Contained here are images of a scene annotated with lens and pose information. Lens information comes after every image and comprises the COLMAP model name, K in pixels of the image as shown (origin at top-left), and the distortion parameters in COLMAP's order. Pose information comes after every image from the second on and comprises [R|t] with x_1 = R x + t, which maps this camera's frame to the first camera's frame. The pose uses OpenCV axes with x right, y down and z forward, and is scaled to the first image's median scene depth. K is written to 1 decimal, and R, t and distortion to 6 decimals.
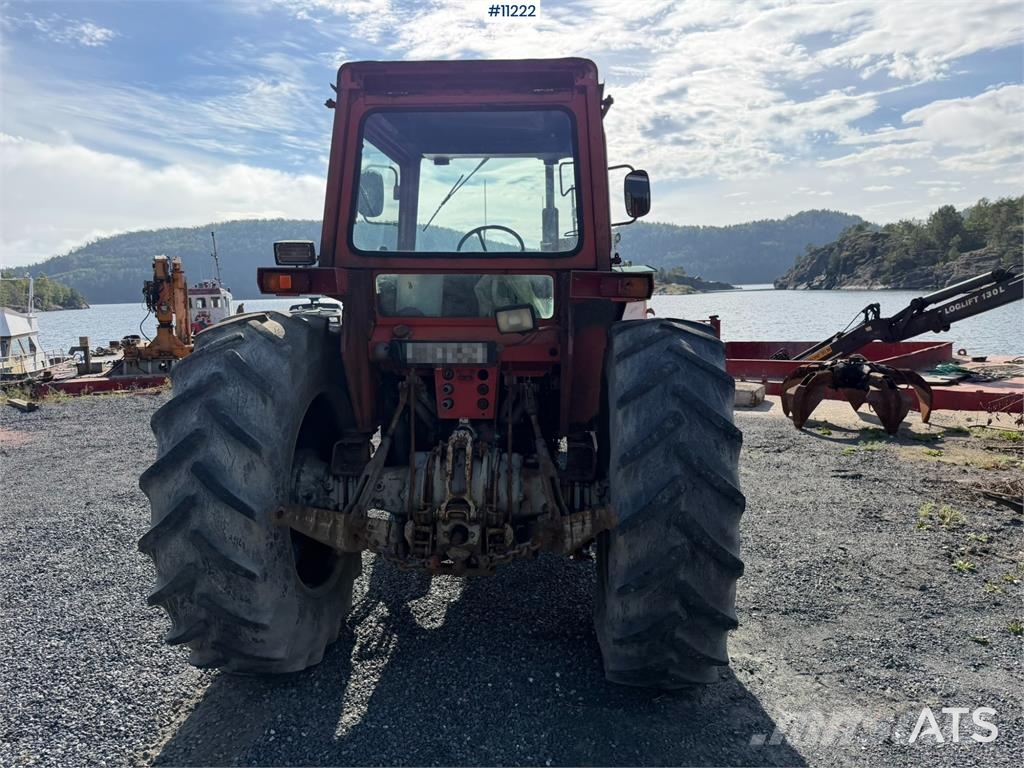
lens RADIAL K [[728.9, 0, 519.7], [0, 728.9, 379.0], [0, 0, 1]] dist [0.018695, -0.026536]
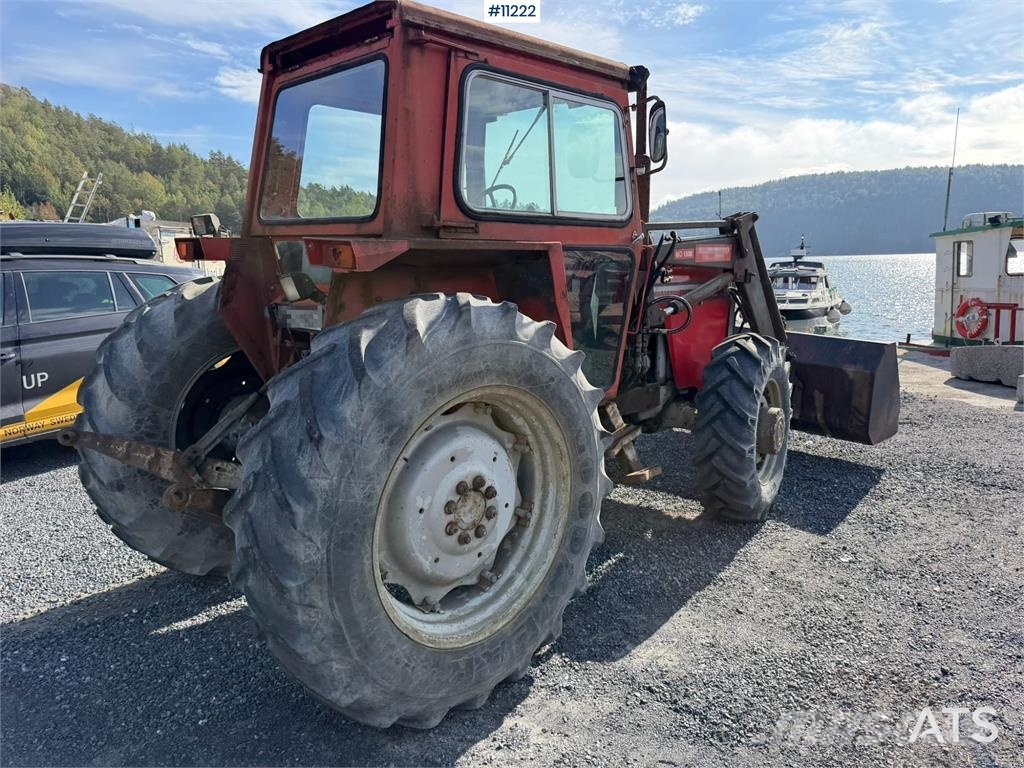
lens RADIAL K [[728.9, 0, 520.0], [0, 728.9, 368.5], [0, 0, 1]] dist [0.018695, -0.026536]
pose [[0.751299, 0.106947, -0.651239, 0.688239], [-0.078254, 0.994257, 0.073000, -0.055524], [0.655307, -0.003883, 0.755353, 0.359015]]
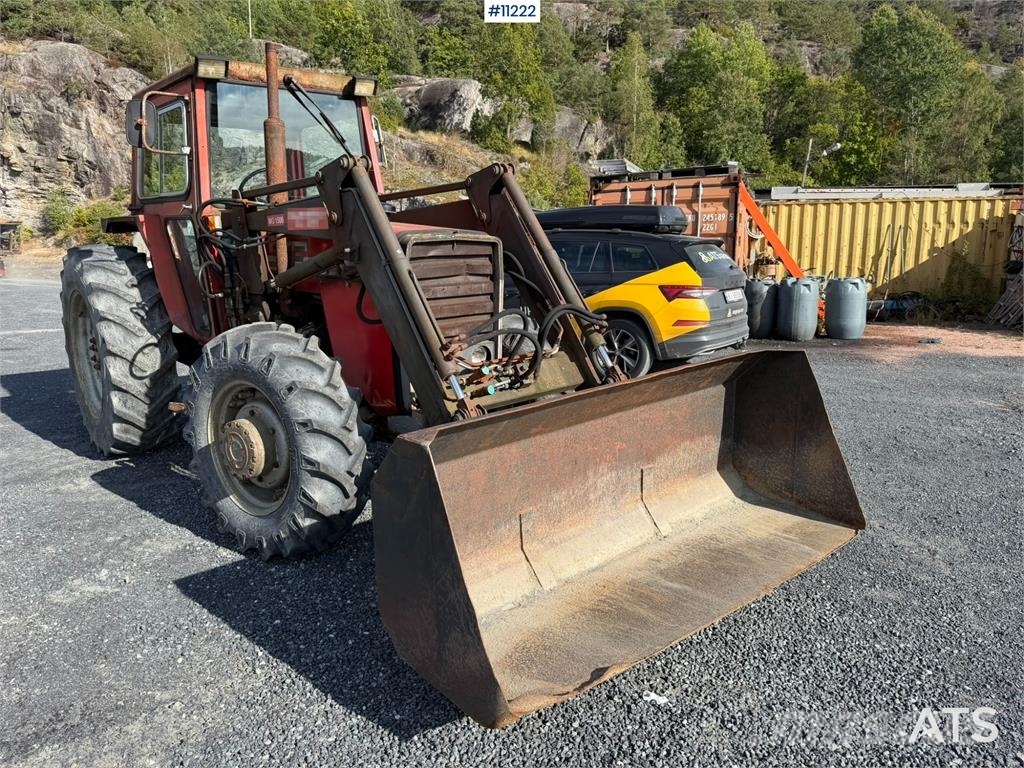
lens RADIAL K [[728.9, 0, 516.7], [0, 728.9, 373.4], [0, 0, 1]] dist [0.018695, -0.026536]
pose [[-0.712639, 0.139864, -0.687447, 0.604549], [-0.072534, 0.959982, 0.270505, -0.273788], [0.697771, 0.242635, -0.673976, 2.433509]]
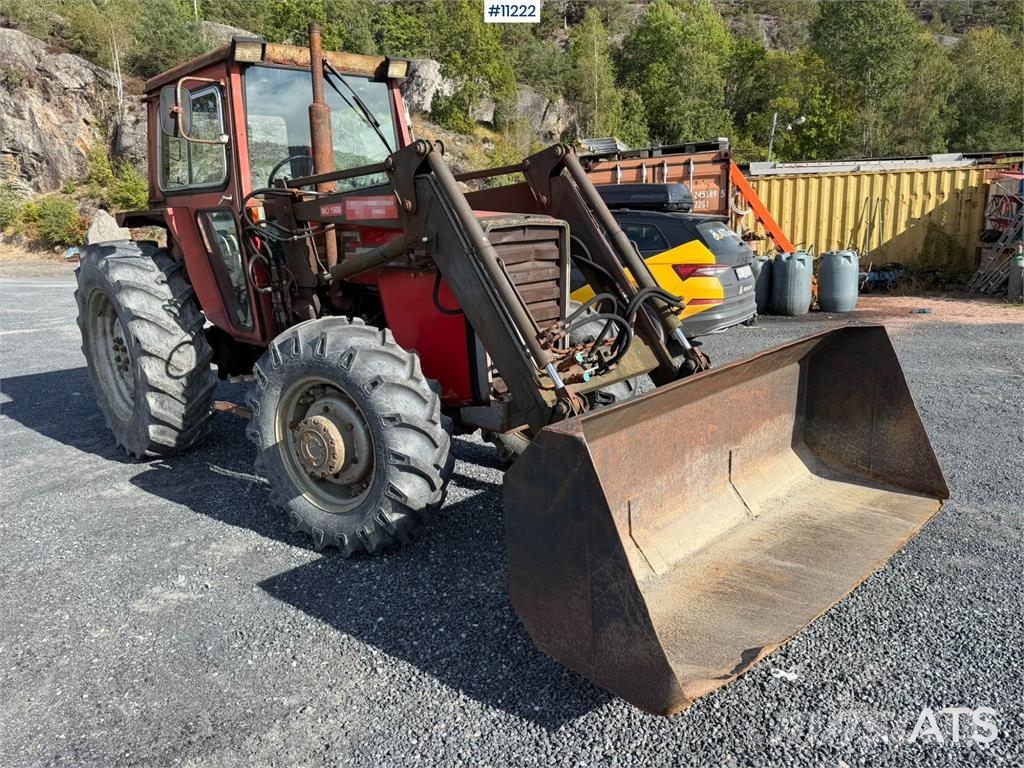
lens RADIAL K [[728.9, 0, 516.6], [0, 728.9, 384.3], [0, 0, 1]] dist [0.018695, -0.026536]
pose [[-0.673322, 0.192266, -0.713912, 0.696825], [-0.050042, 0.951530, 0.303457, -0.265937], [0.737653, 0.240050, -0.631065, 2.320446]]
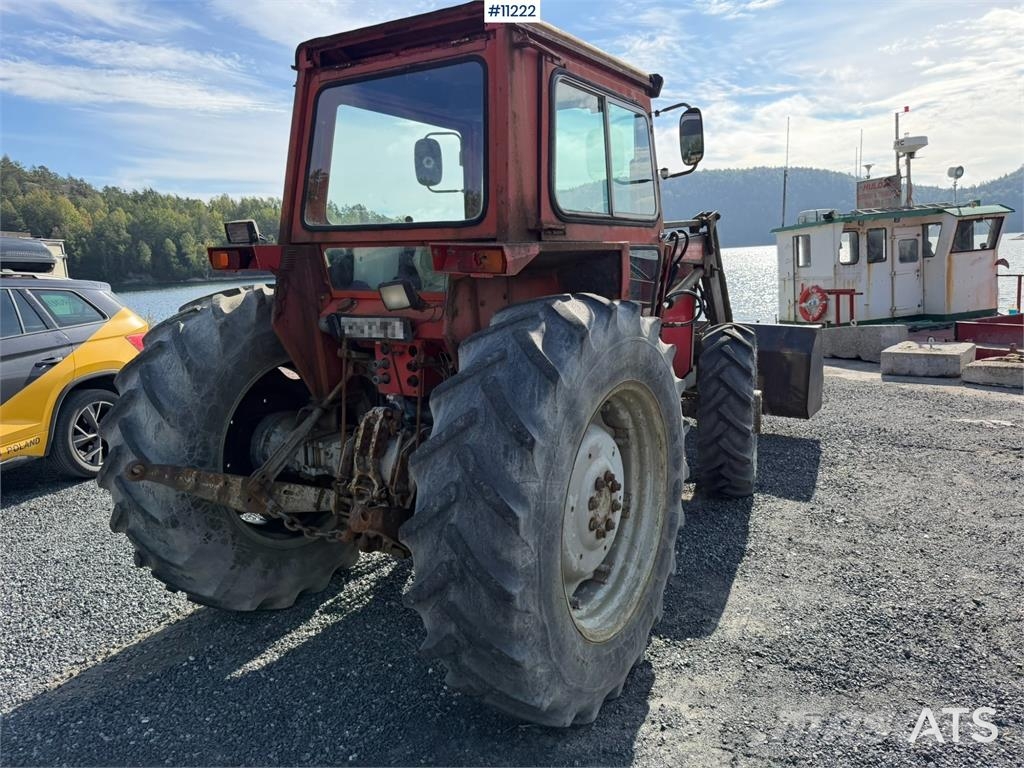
lens RADIAL K [[728.9, 0, 518.9], [0, 728.9, 368.2], [0, 0, 1]] dist [0.018695, -0.026536]
pose [[0.882928, 0.054696, -0.466312, 0.457404], [-0.031502, 0.997854, 0.057397, -0.037272], [0.468451, -0.035988, 0.882756, 0.184006]]
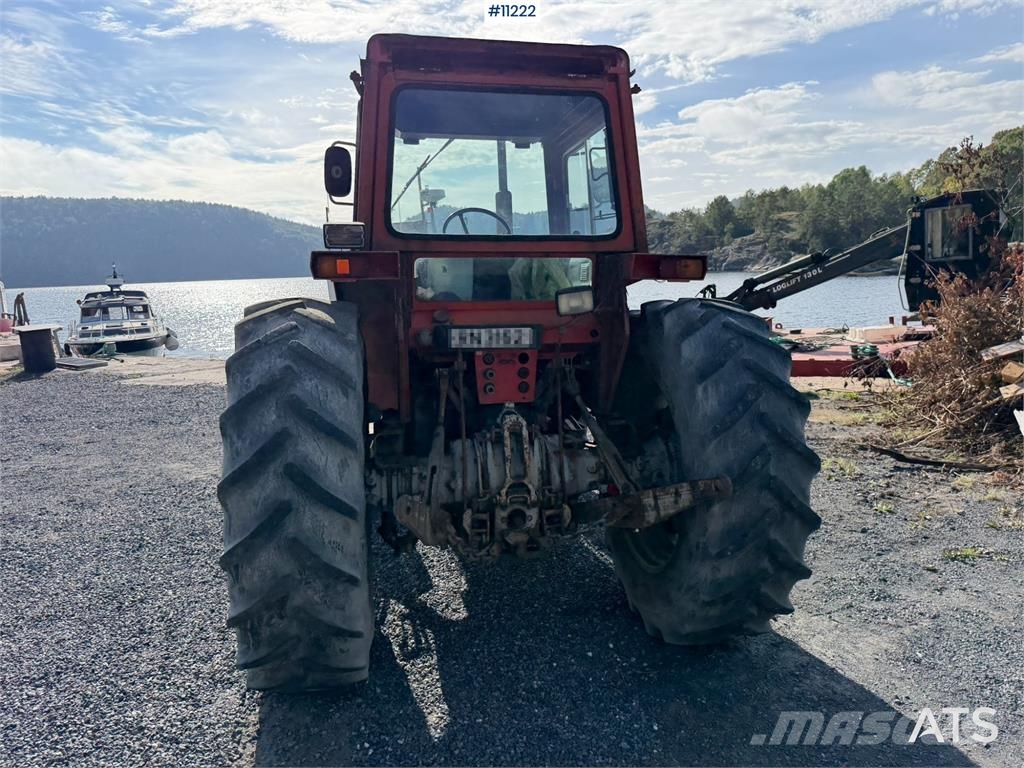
lens RADIAL K [[728.9, 0, 519.1], [0, 728.9, 368.5], [0, 0, 1]] dist [0.018695, -0.026536]
pose [[0.966528, -0.041422, 0.253194, -0.269764], [0.039544, 0.999140, 0.012505, -0.003698], [-0.253494, -0.002074, 0.967335, 0.030766]]
